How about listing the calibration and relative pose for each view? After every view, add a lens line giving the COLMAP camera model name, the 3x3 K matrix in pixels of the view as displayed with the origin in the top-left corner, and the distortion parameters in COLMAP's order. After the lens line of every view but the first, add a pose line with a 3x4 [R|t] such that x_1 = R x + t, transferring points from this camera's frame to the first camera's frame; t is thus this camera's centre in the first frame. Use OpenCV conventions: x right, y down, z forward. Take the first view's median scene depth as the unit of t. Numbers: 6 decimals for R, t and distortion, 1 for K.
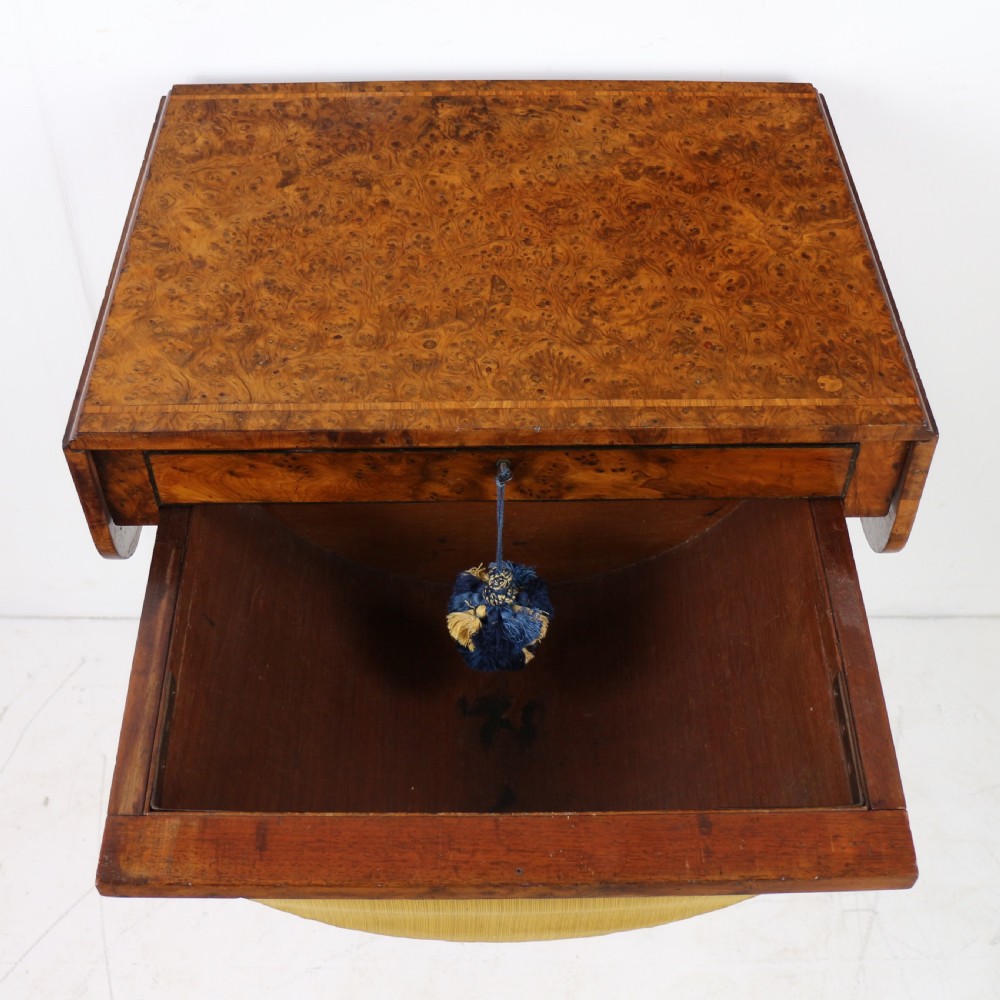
lens RADIAL K [[1365.9, 0, 500.3], [0, 1365.9, 566.4], [0, 0, 1]] dist [-0.180035, 0.134474]
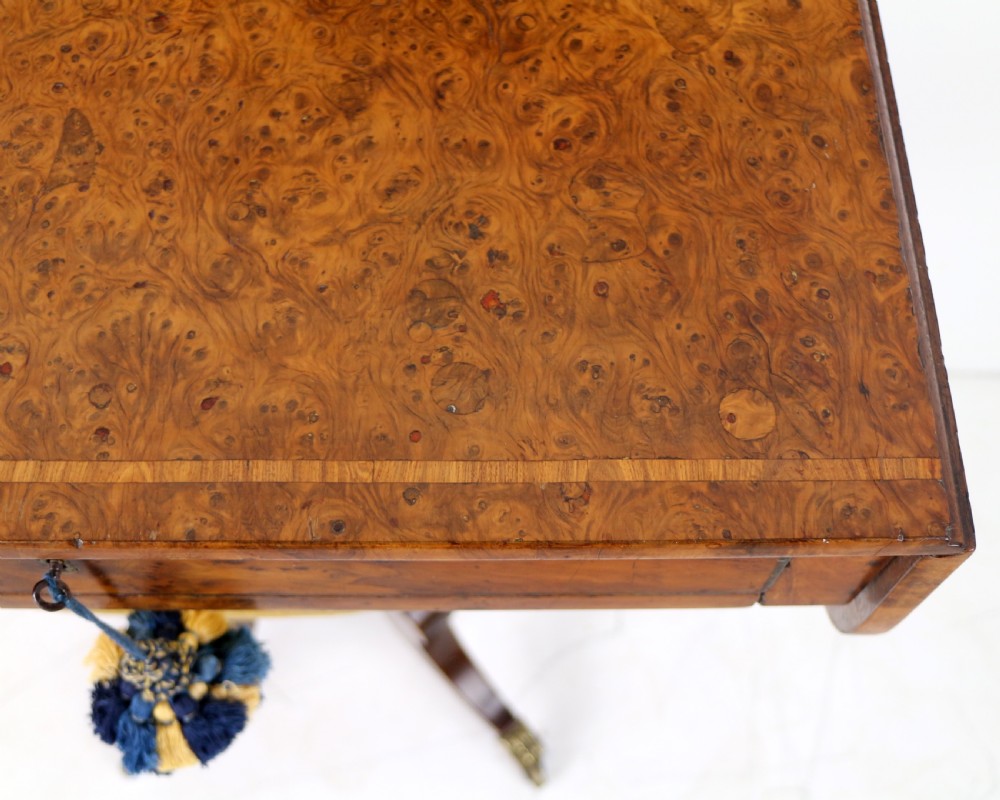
lens RADIAL K [[1180.5, 0, 525.9], [0, 1180.5, 437.5], [0, 0, 1]] dist [-0.149068, 0.122821]
pose [[0.999833, 0.015680, 0.009342, 0.160412], [-0.017659, 0.960458, 0.277864, -0.227536], [-0.004616, -0.277983, 0.960575, 0.596923]]
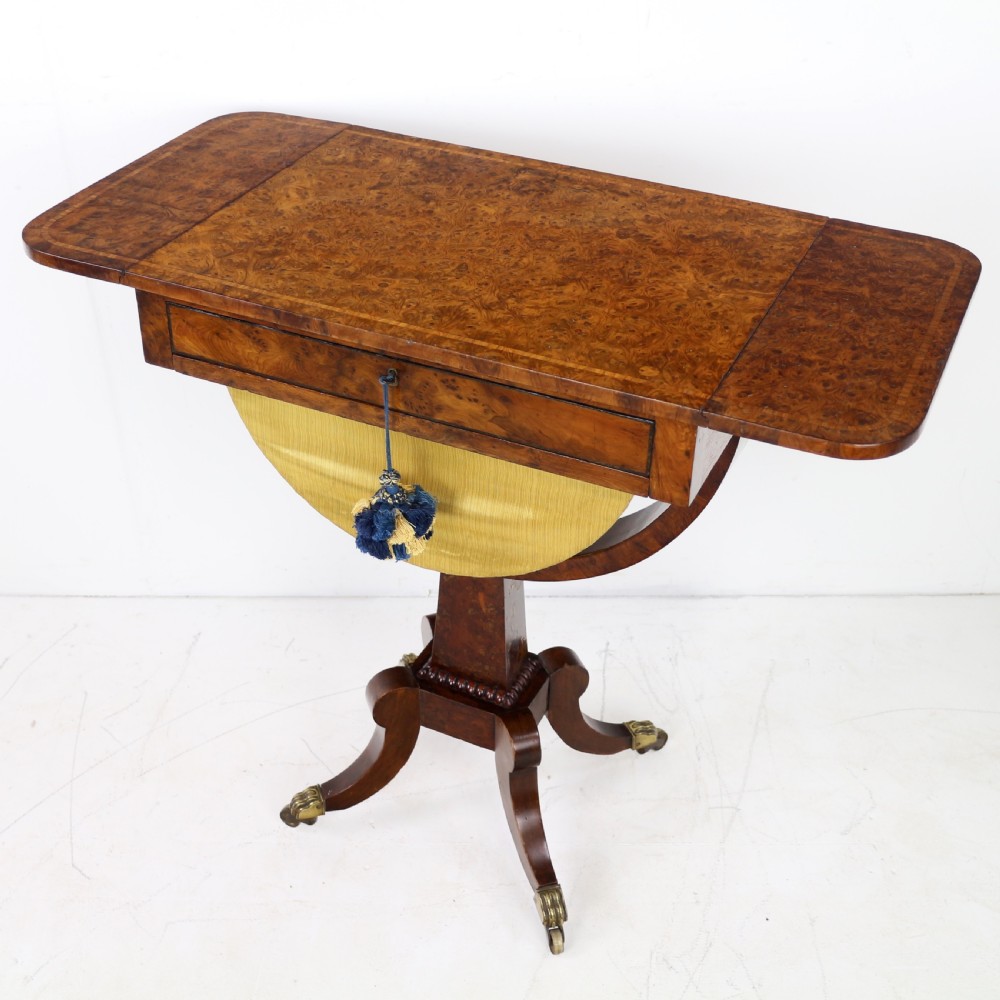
lens RADIAL K [[1419.2, 0, 450.8], [0, 1419.2, 500.4], [0, 0, 1]] dist [-0.151334, 0.043993]
pose [[0.888450, 0.262570, -0.376448, 0.572932], [-0.353125, 0.914984, -0.195209, 0.271080], [0.293188, 0.306367, 0.905638, -0.162898]]
